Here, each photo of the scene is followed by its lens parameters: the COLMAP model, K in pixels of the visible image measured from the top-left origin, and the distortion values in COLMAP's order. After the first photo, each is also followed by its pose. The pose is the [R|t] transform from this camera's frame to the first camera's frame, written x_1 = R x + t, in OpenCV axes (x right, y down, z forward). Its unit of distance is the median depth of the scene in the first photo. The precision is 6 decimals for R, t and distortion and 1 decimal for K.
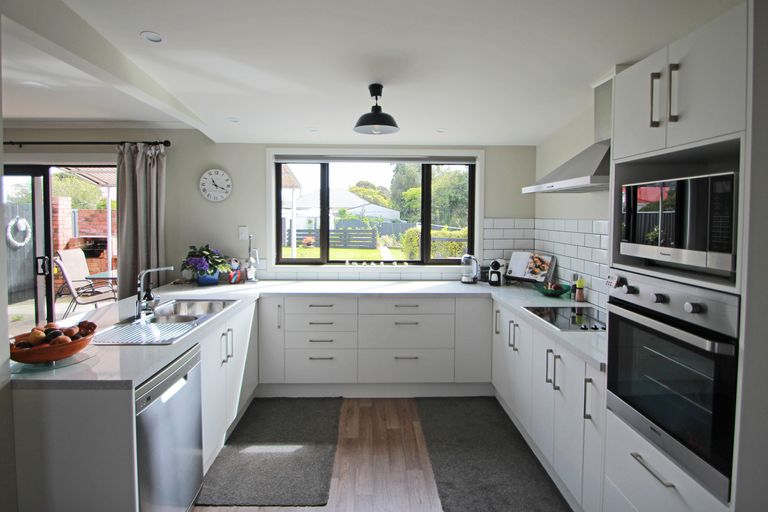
lens RADIAL K [[397.1, 0, 383.8], [0, 397.1, 229.9], [0, 0, 1]] dist [-0.001071, -0.002239]
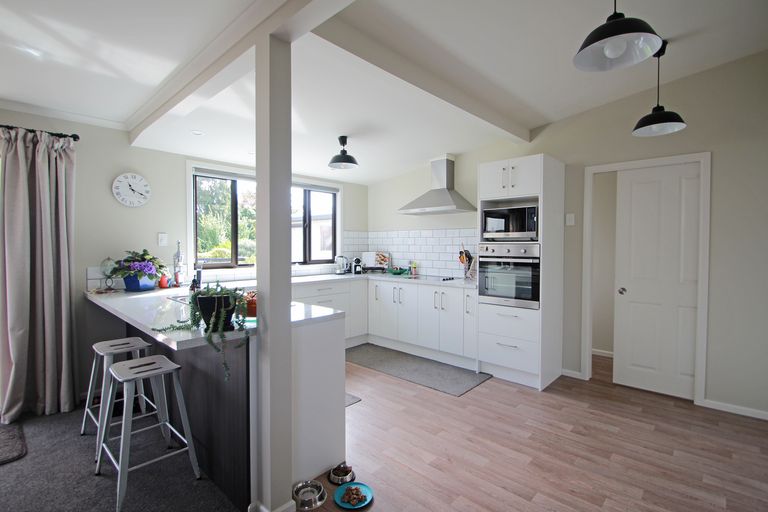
lens RADIAL K [[365.4, 0, 383.7], [0, 365.4, 252.6], [0, 0, 1]] dist [-0.003047, -0.002287]
pose [[0.706566, -0.020505, 0.707350, -0.648649], [0.029657, 0.999560, -0.000649, 0.062233], [-0.707025, 0.021436, 0.706863, -0.064341]]
